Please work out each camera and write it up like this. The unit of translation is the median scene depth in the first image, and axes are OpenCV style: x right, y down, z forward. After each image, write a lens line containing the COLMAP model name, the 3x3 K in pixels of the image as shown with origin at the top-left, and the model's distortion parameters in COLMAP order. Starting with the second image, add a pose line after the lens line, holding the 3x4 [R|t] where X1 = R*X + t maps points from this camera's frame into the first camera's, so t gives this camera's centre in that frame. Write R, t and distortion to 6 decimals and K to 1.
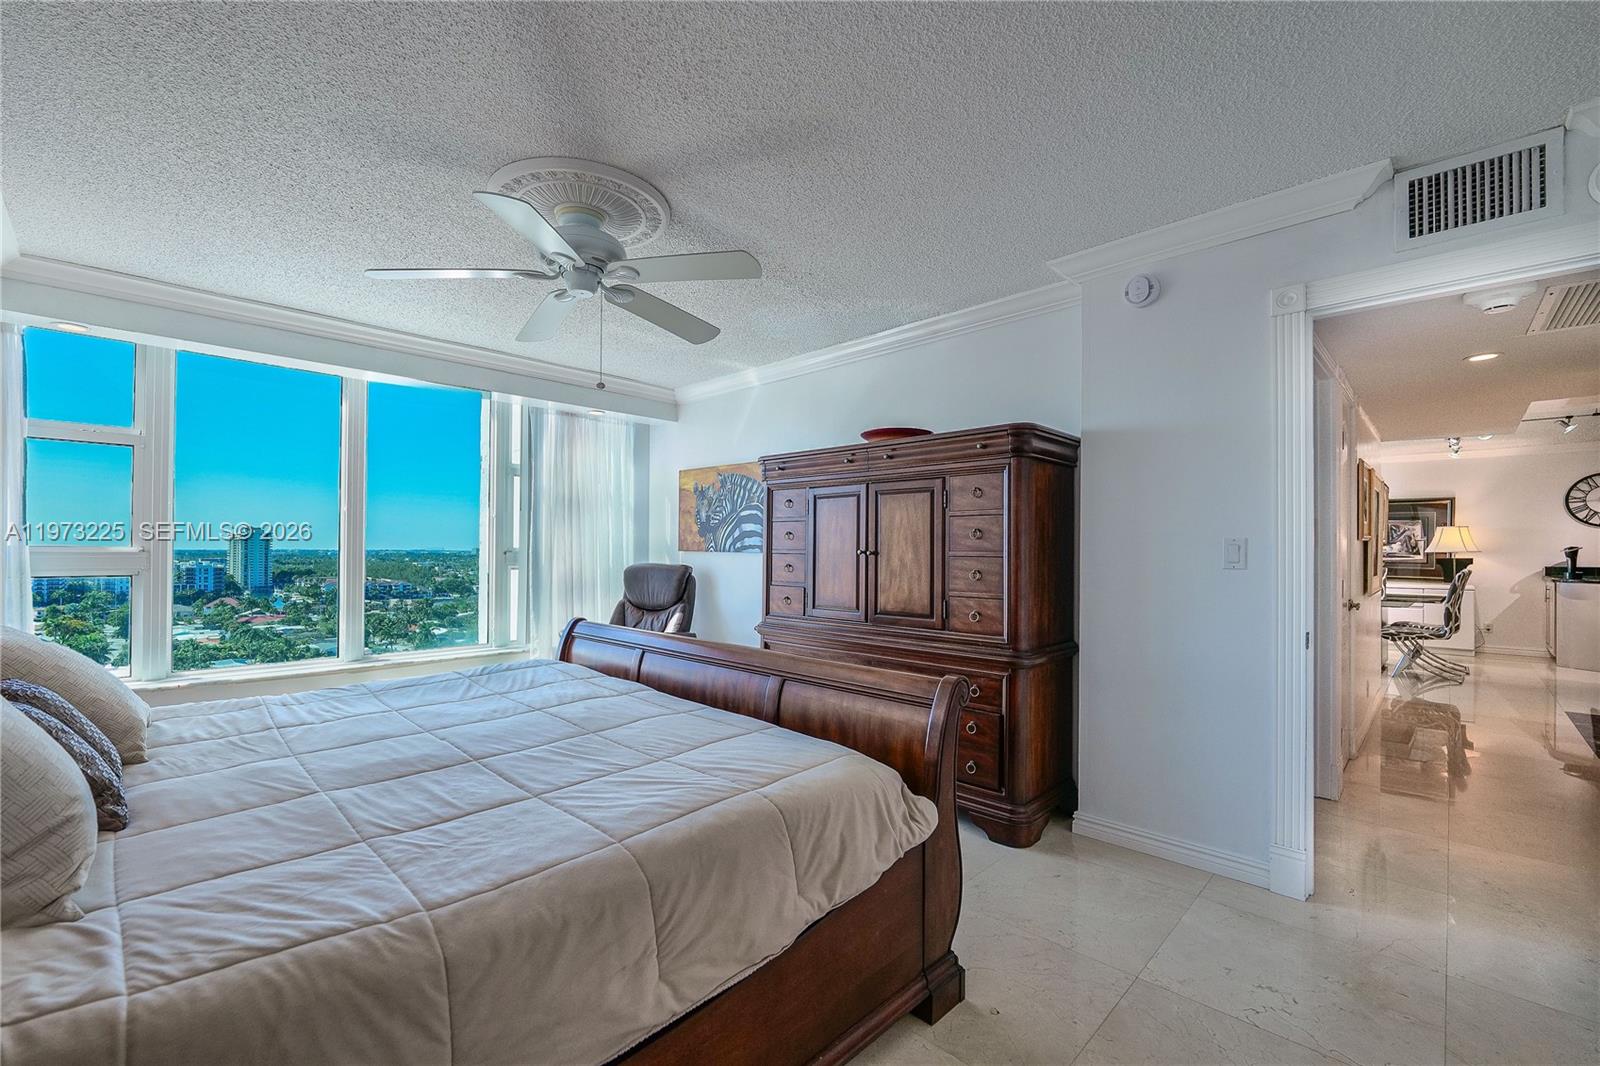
lens RADIAL K [[656.7, 0, 795.8], [0, 656.7, 543.4], [0, 0, 1]] dist [-0.001662, -0.000233]
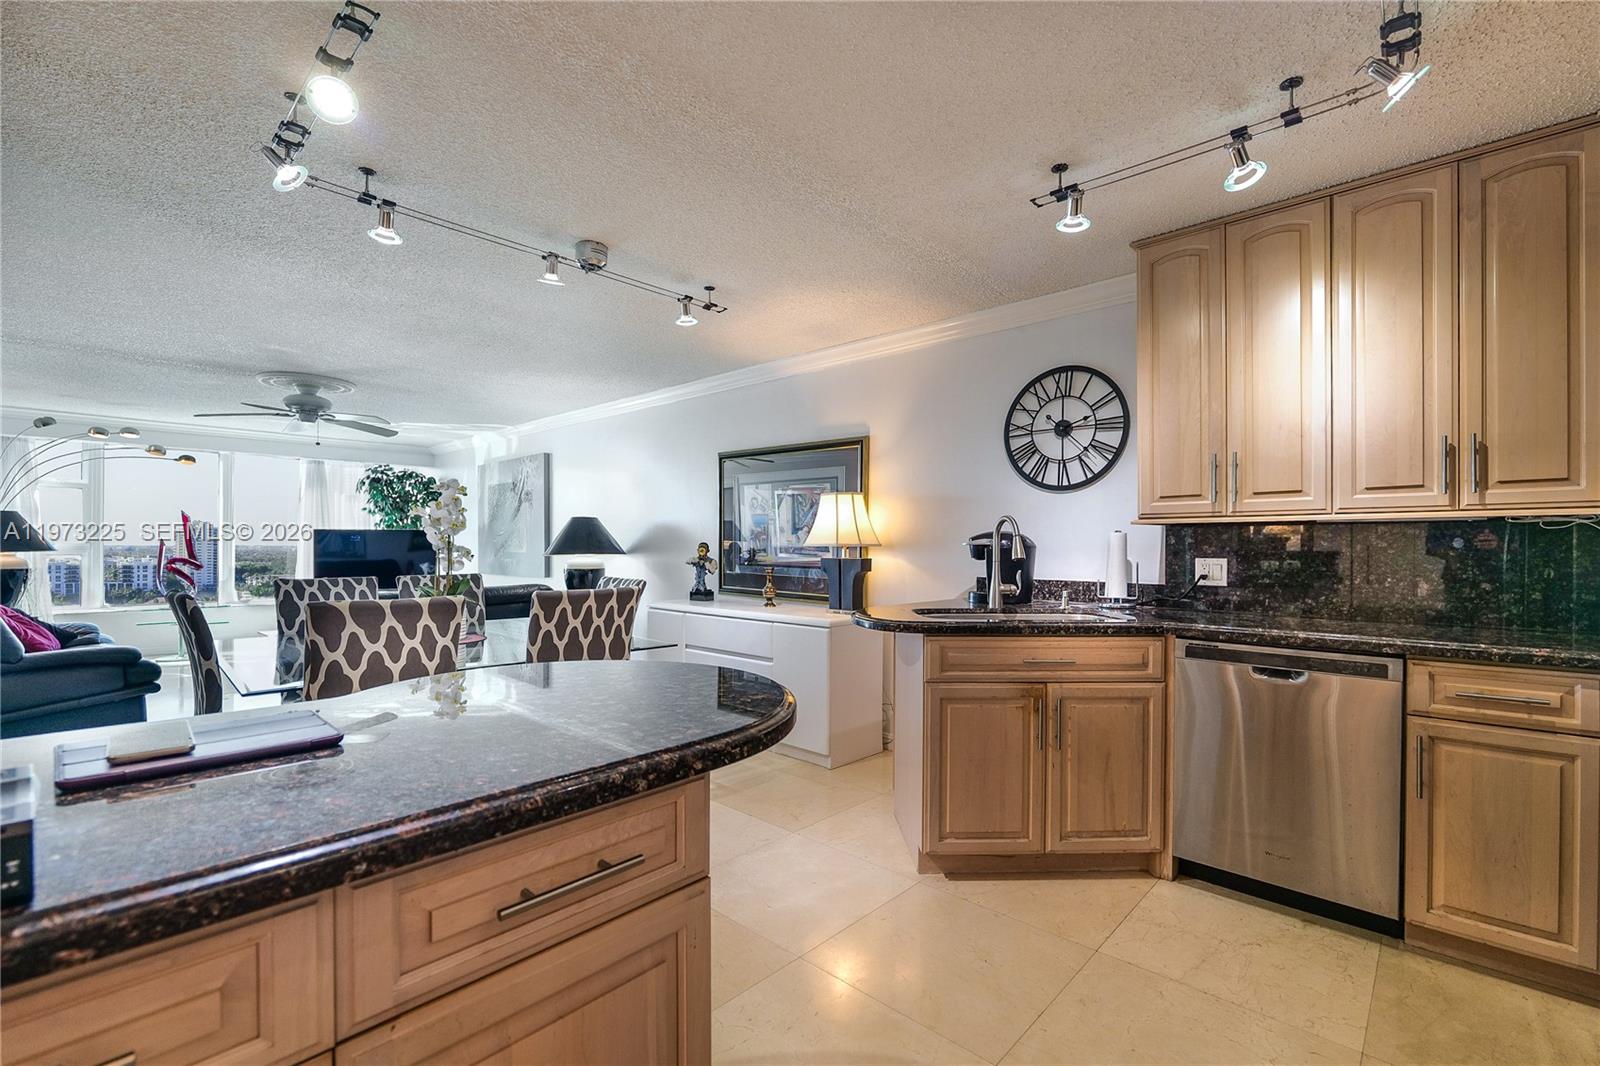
lens RADIAL K [[662.2, 0, 748.1], [0, 662.2, 545.7], [0, 0, 1]] dist [-0.009334, -0.000019]
pose [[0.999502, -0.000757, 0.031541, 0.934415], [0.000447, 0.999951, 0.009843, 0.008129], [-0.031547, -0.009824, 0.999454, 0.514475]]
